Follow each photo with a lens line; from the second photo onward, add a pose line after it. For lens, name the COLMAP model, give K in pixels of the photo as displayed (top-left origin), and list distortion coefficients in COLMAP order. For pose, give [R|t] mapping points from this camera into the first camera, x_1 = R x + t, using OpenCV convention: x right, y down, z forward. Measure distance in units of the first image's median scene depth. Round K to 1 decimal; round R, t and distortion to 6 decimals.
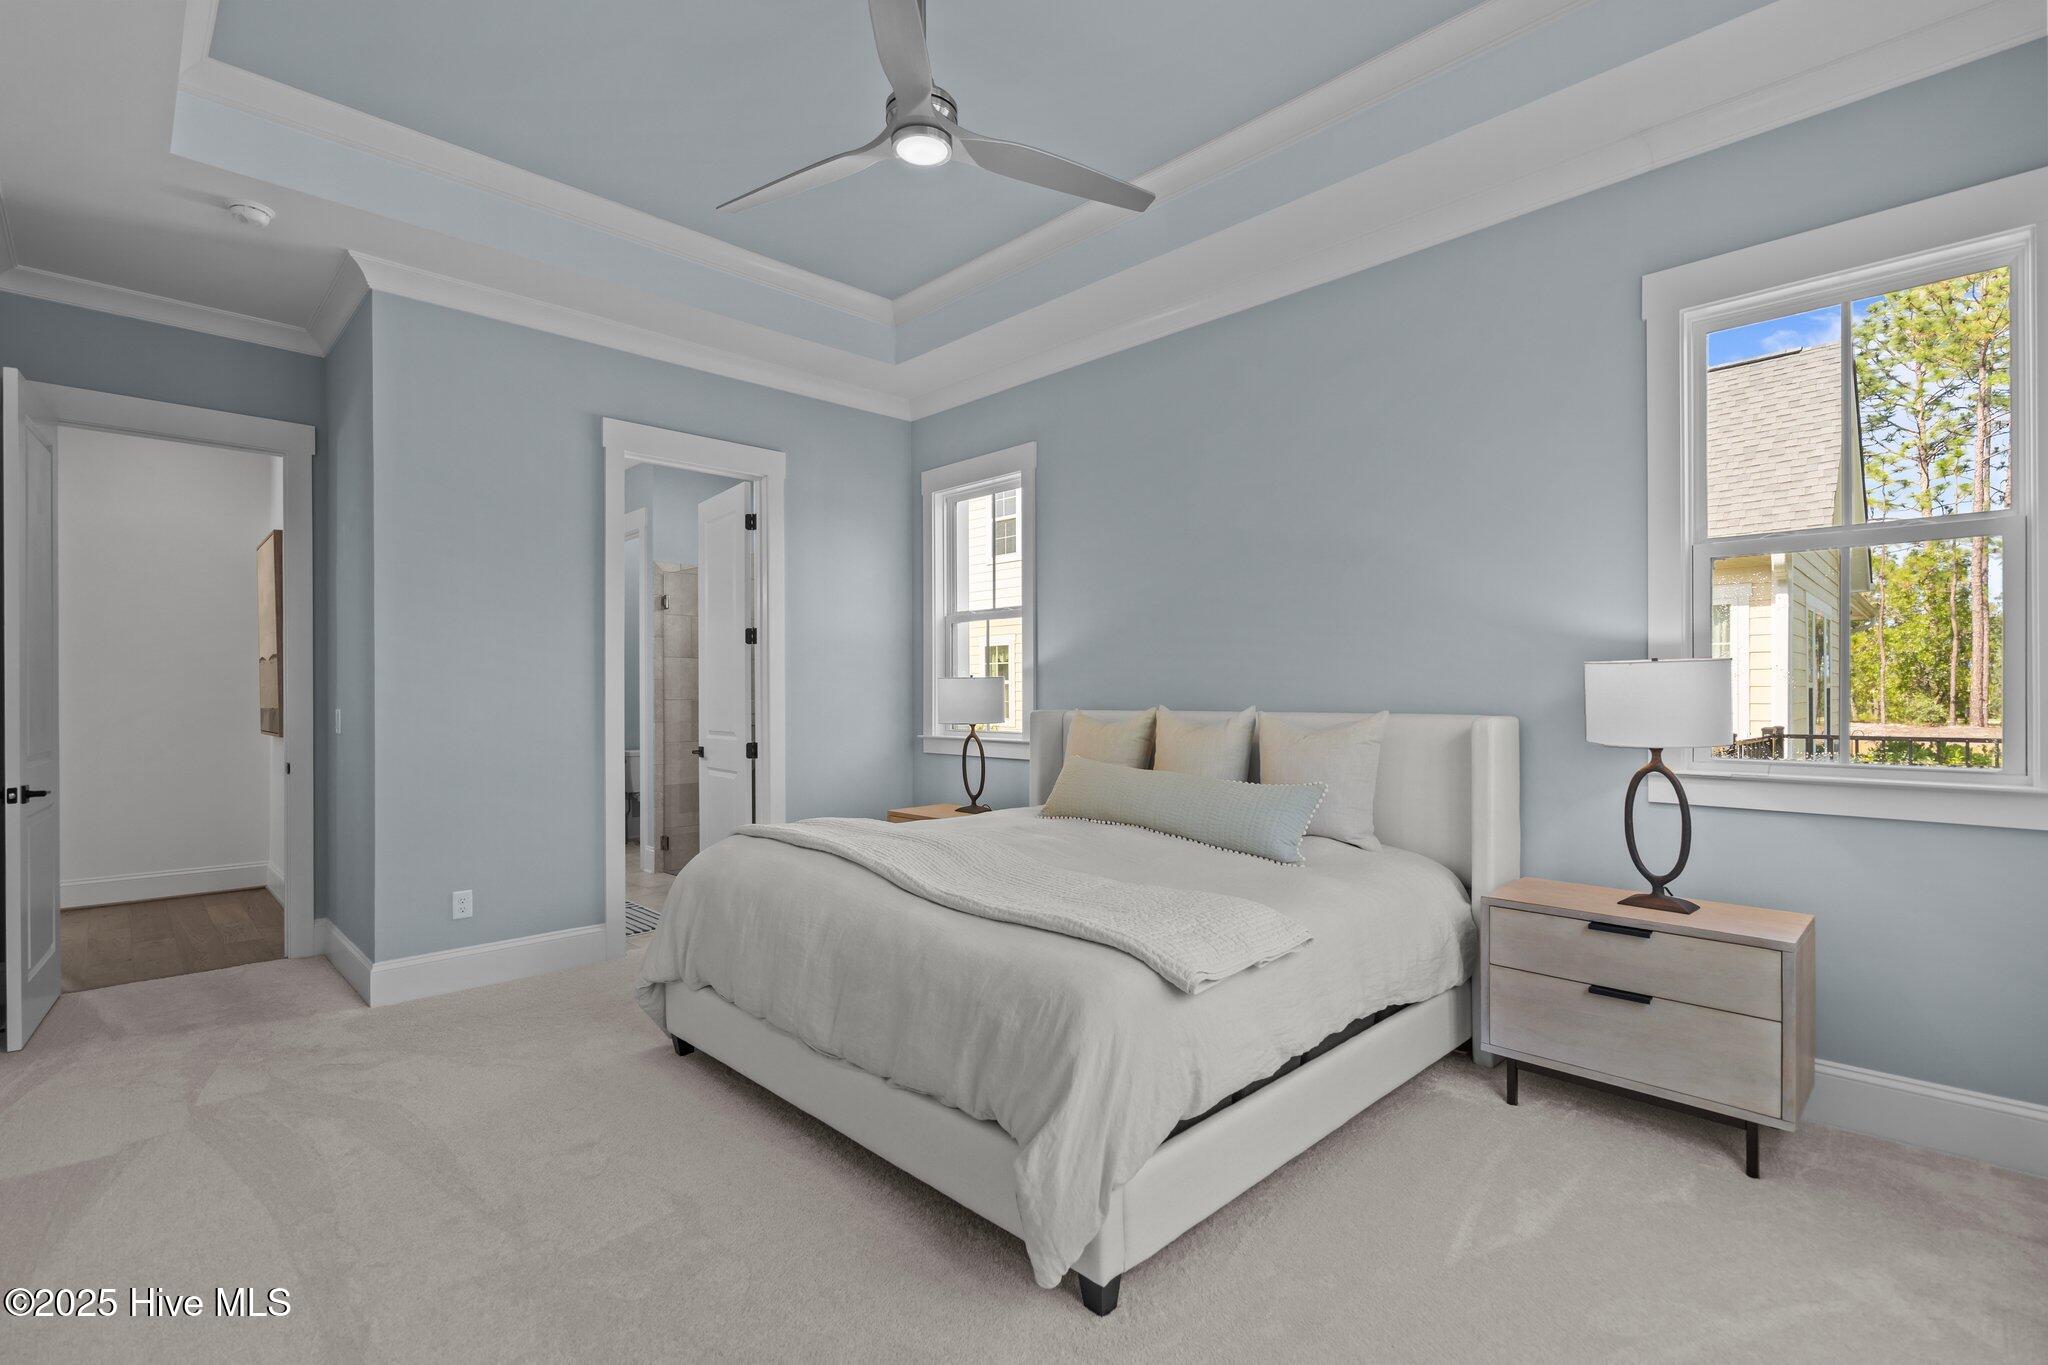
lens RADIAL K [[927.9, 0, 1028.7], [0, 927.9, 689.7], [0, 0, 1]] dist [0.002407, -0.000142]
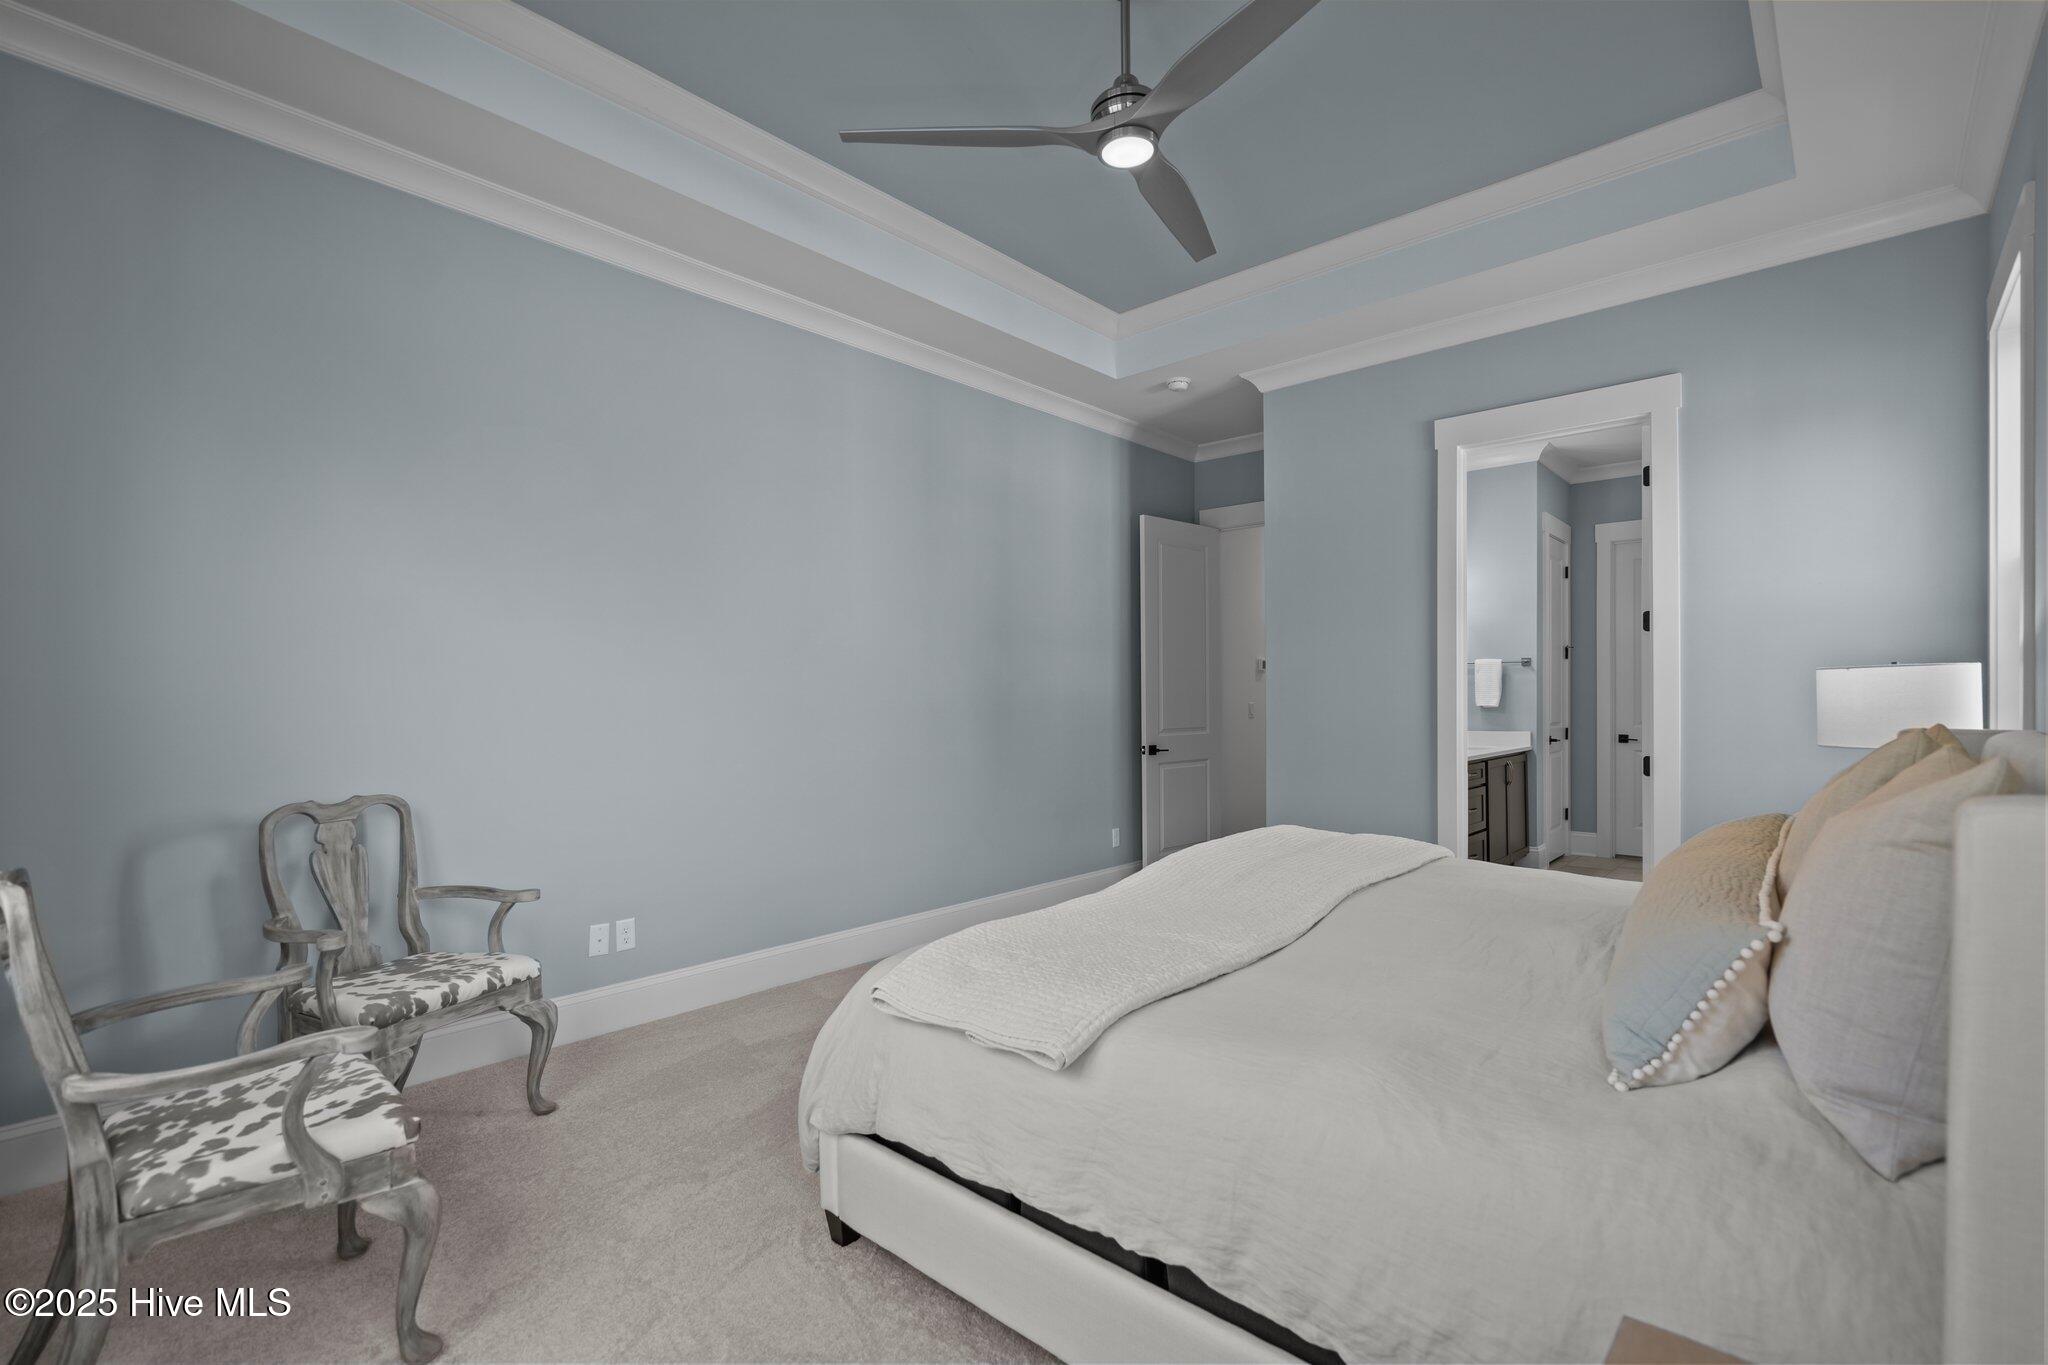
lens RADIAL K [[927.9, 0, 1028.6], [0, 927.9, 688.0], [0, 0, 1]] dist [0.002407, -0.000142]
pose [[0.056567, -0.004806, -0.998387, 0.692423], [0.002705, 0.999985, -0.004660, 0.000517], [0.998395, -0.002437, 0.056580, 0.661143]]
